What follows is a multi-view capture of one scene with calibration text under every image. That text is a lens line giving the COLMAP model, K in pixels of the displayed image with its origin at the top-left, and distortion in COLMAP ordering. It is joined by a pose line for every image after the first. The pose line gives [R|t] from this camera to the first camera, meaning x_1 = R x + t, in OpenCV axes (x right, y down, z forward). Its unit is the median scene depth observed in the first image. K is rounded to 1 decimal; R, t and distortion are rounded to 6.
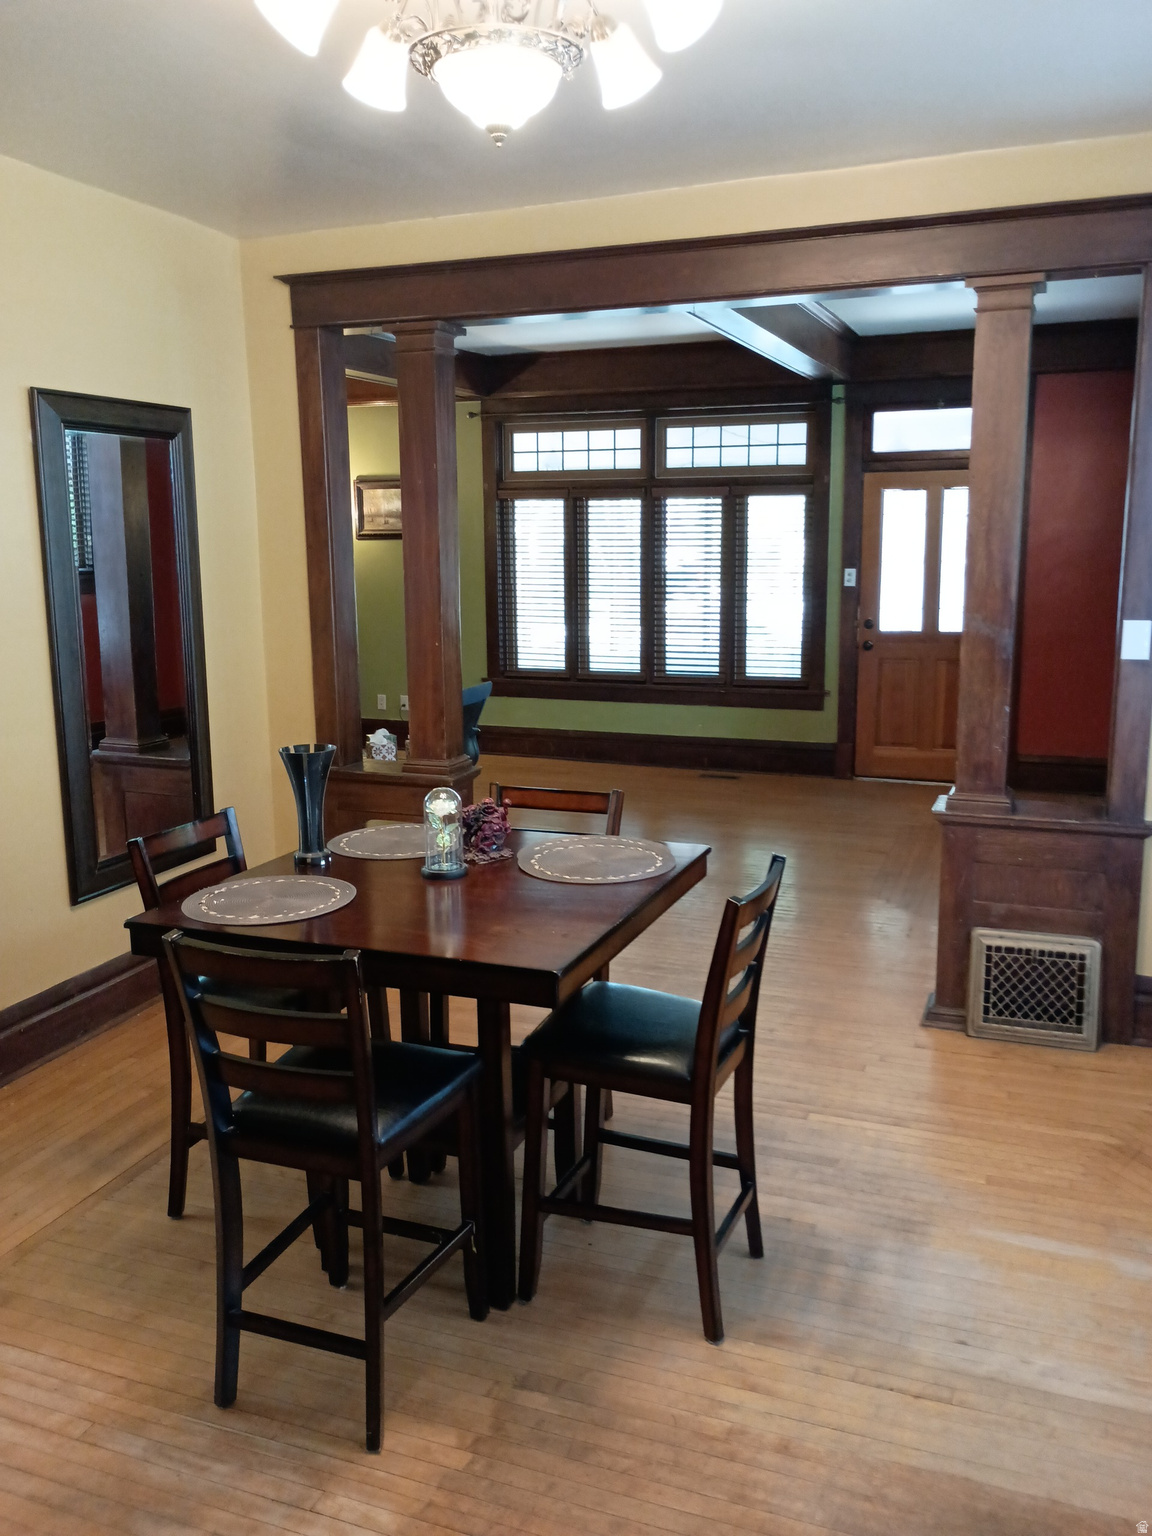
lens RADIAL K [[1244.7, 0, 576.0], [0, 1244.7, 768.0], [0, 0, 1]] dist [0.015010, 0.003788]
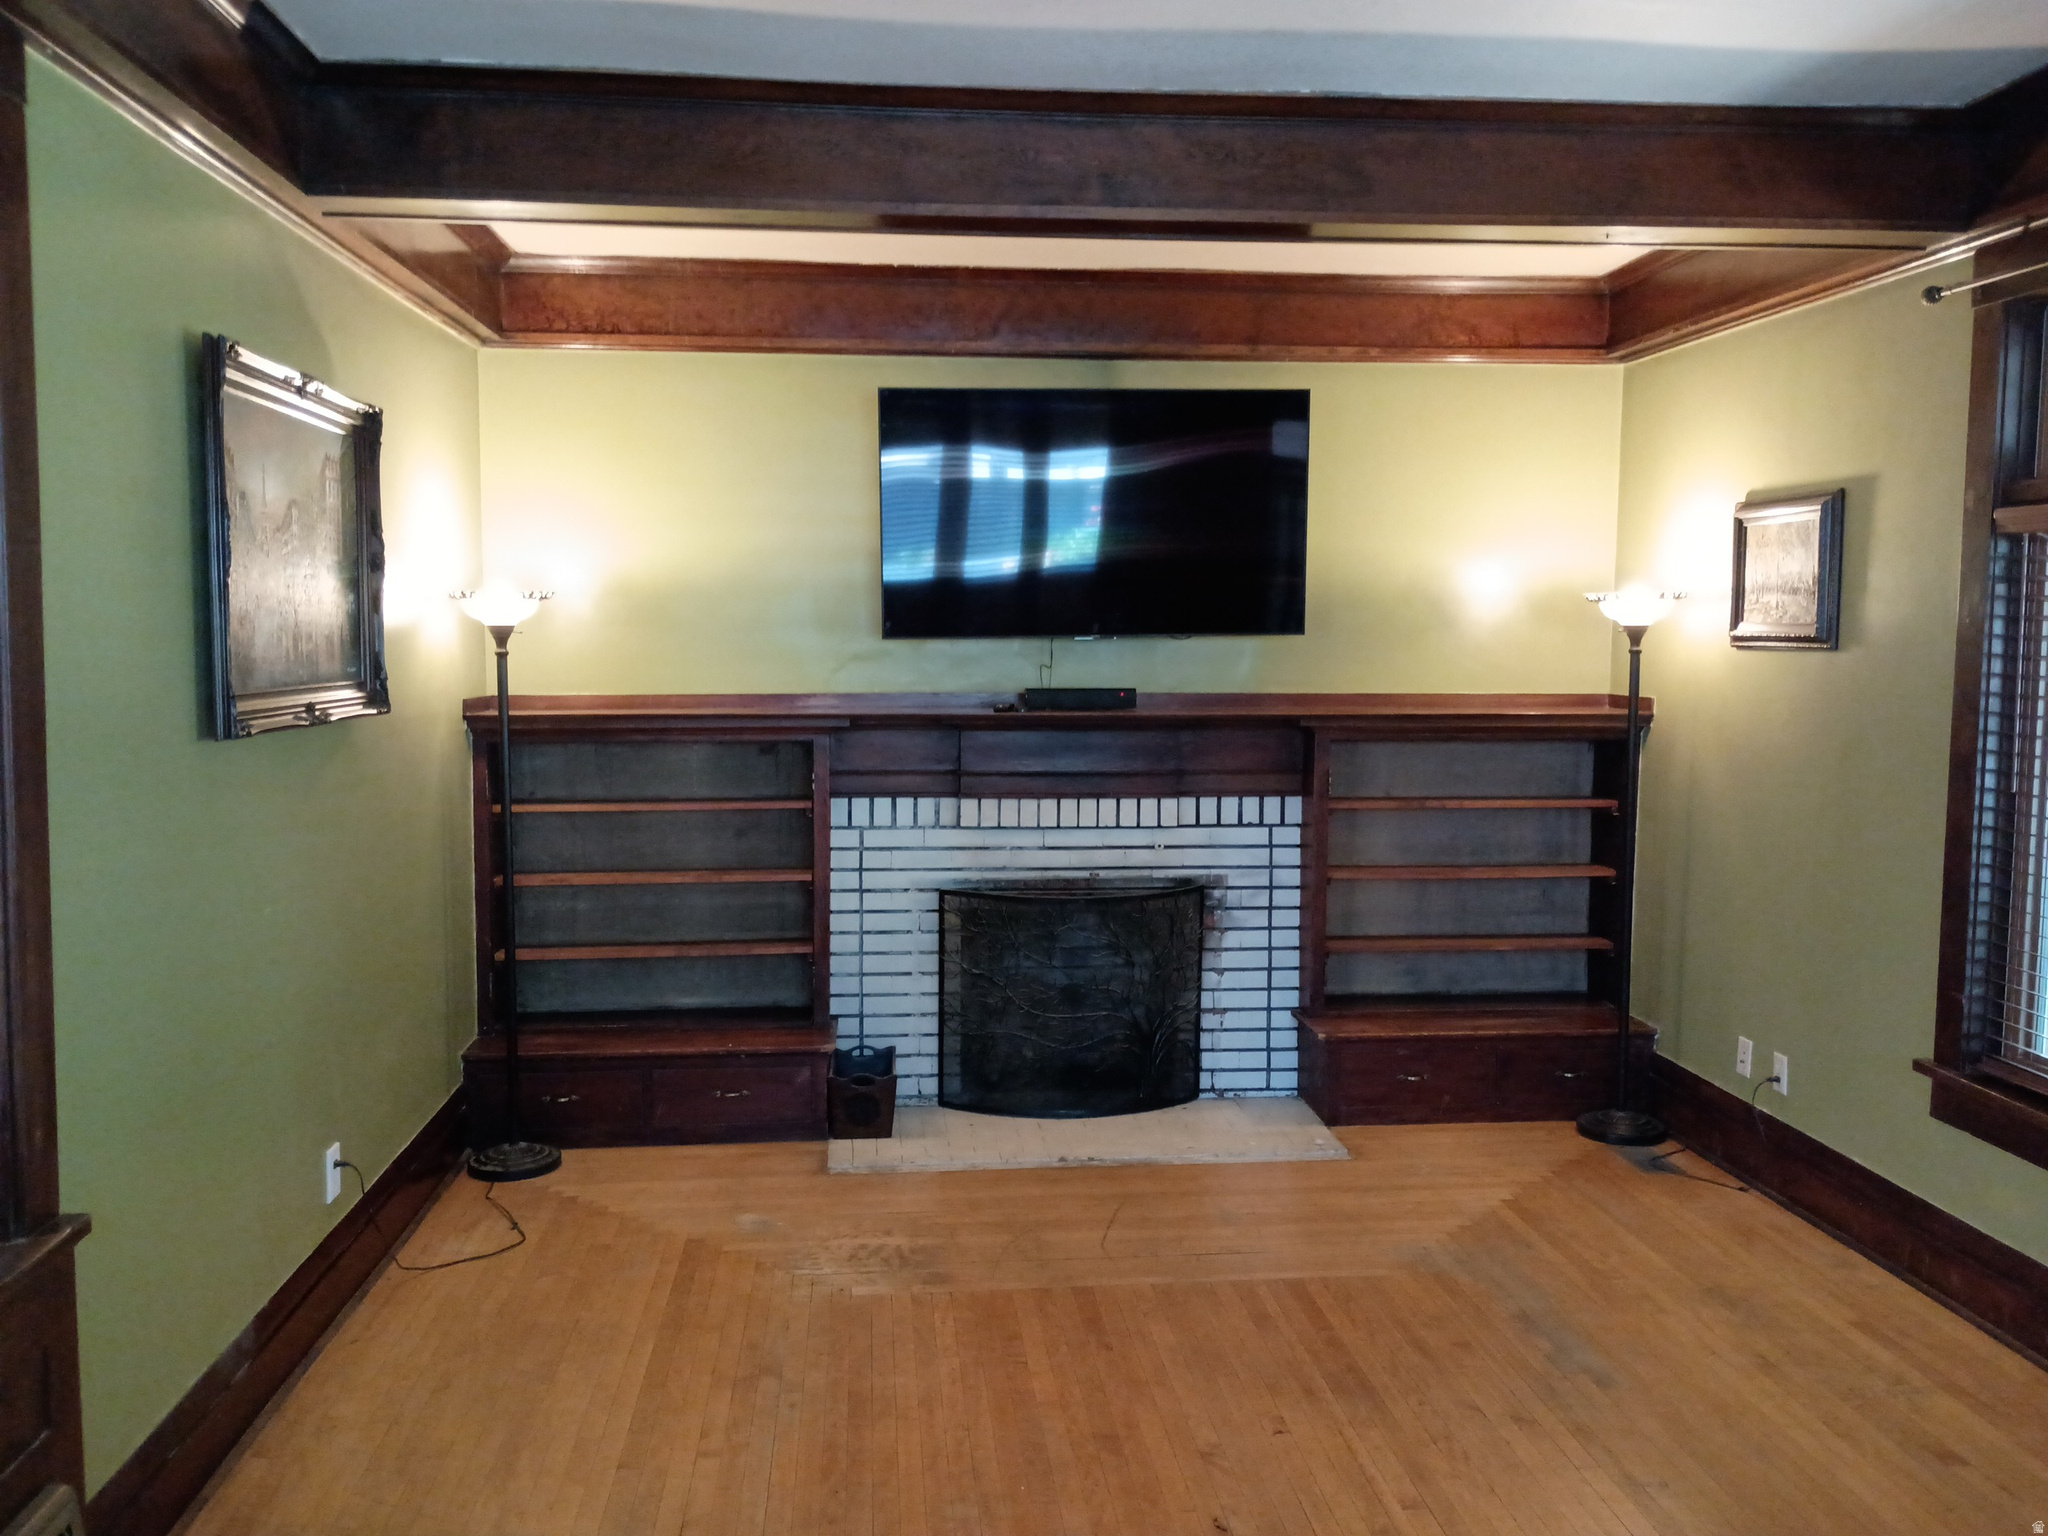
lens RADIAL K [[1659.6, 0, 1024.0], [0, 1659.6, 768.0], [0, 0, 1]] dist [0.015010, 0.003788]
pose [[0.441188, 0.077206, -0.894088, 0.229641], [-0.164841, 0.986313, 0.003829, -0.118830], [0.882145, 0.145694, 0.447876, 0.605500]]
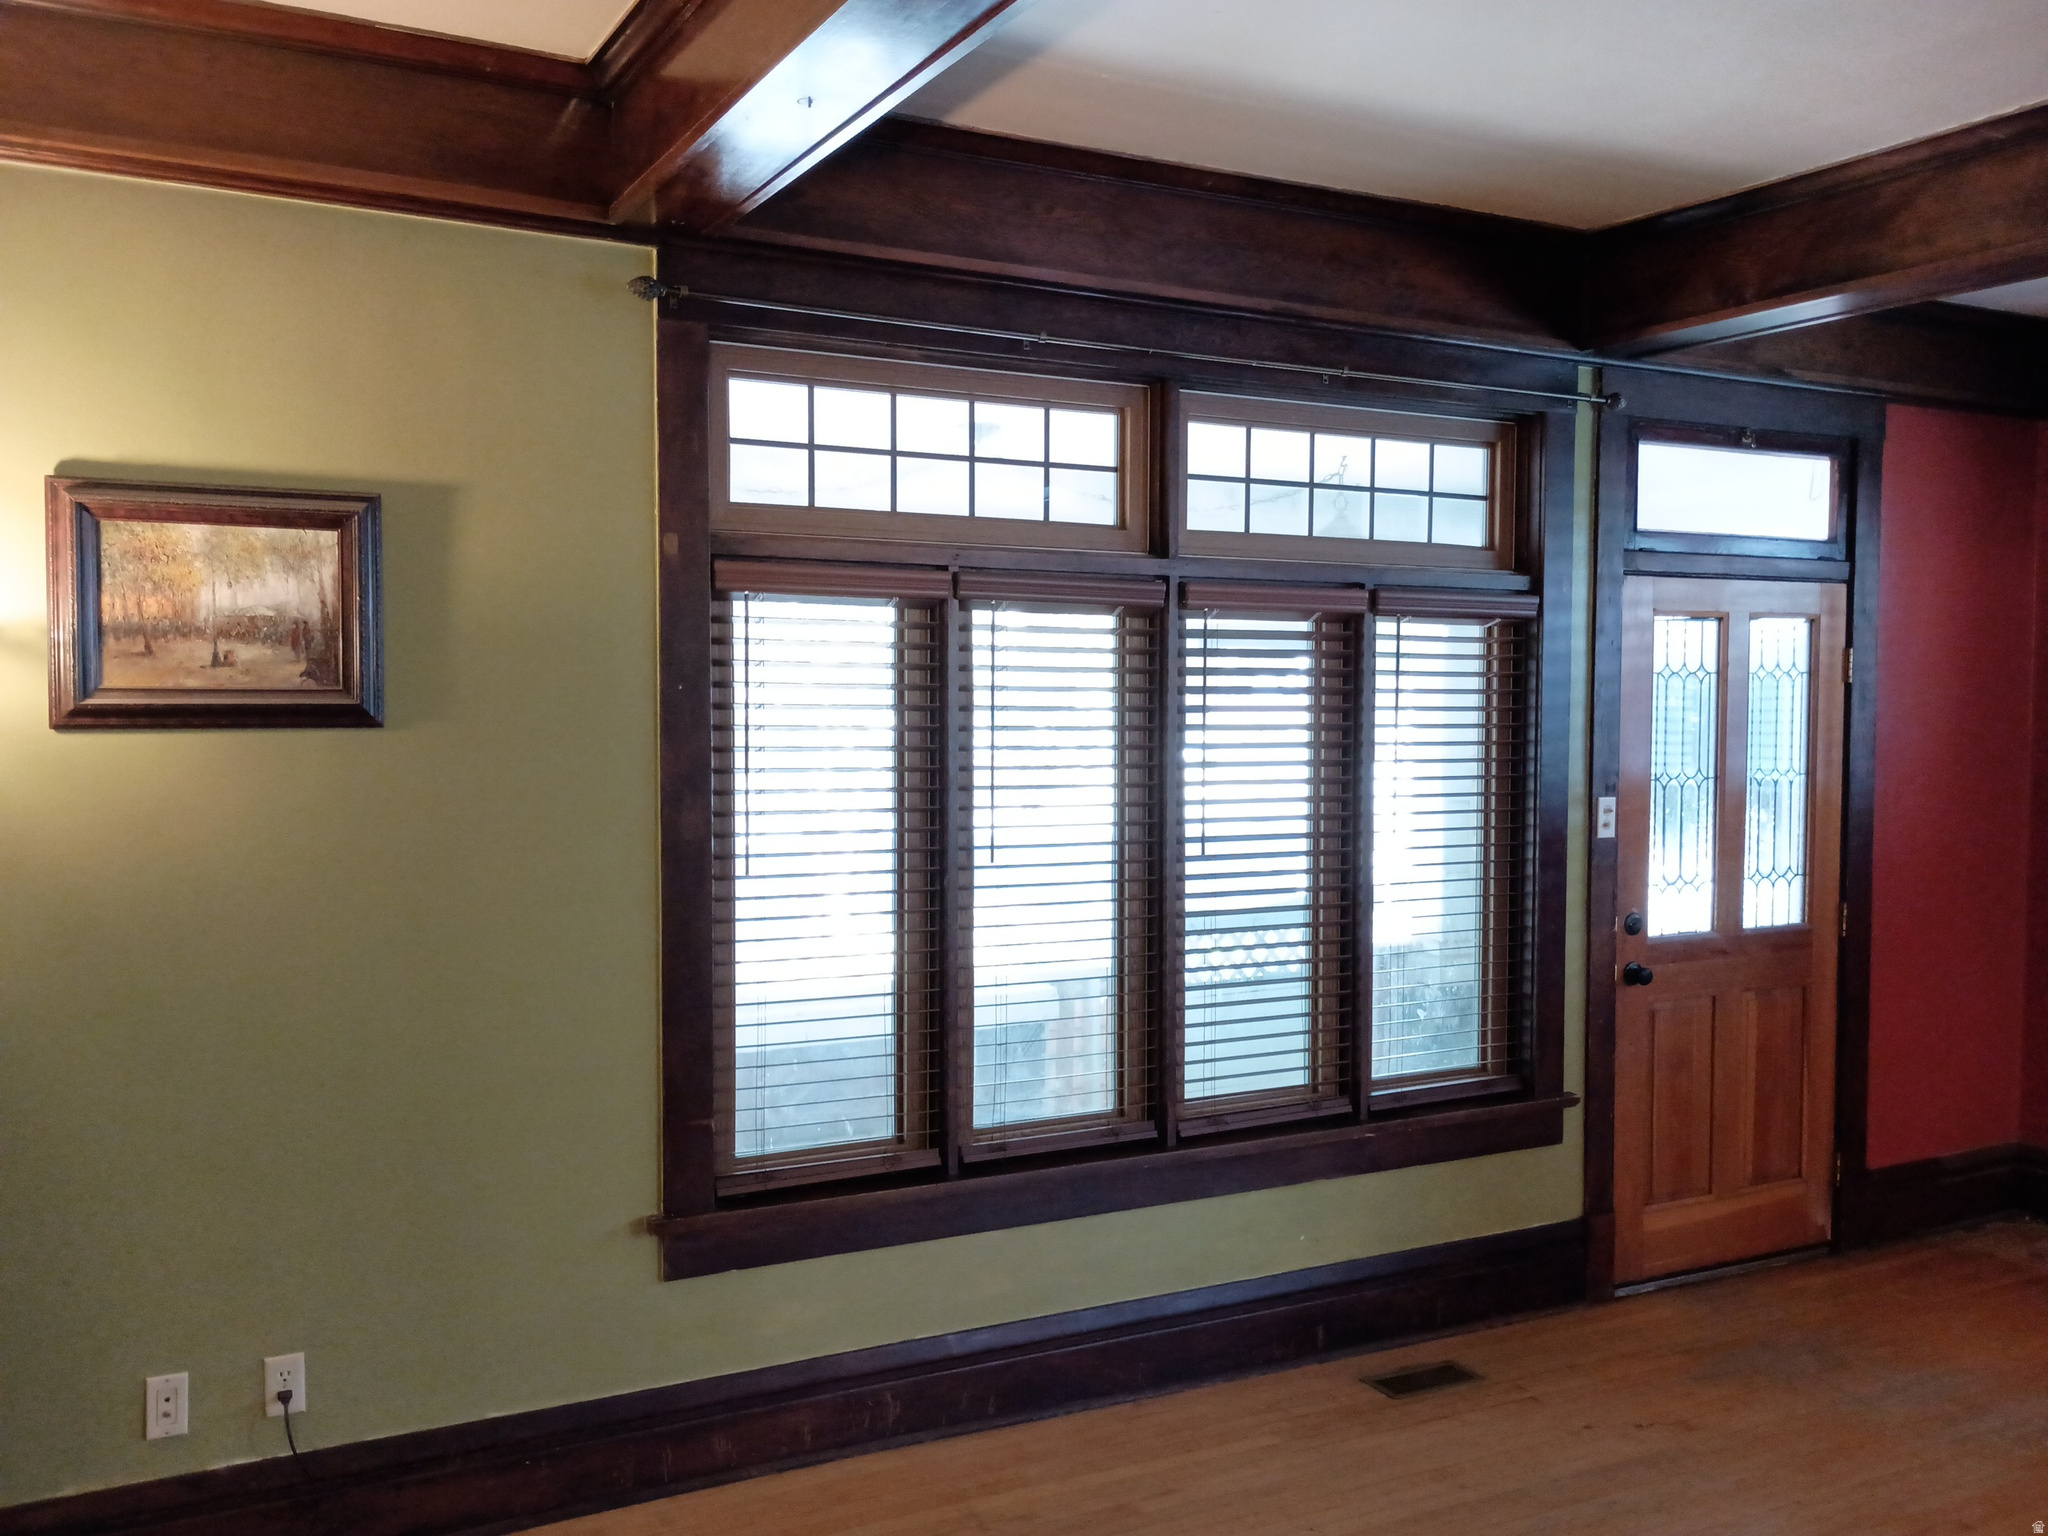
lens RADIAL K [[1715.3, 0, 1025.4], [0, 1715.3, 738.1], [0, 0, 1]] dist [0.028888, -0.001382]
pose [[0.658917, -0.015649, 0.752053, -0.324275], [0.120714, 0.989026, -0.085184, -0.144118], [-0.742466, 0.146913, 0.653575, 0.713563]]
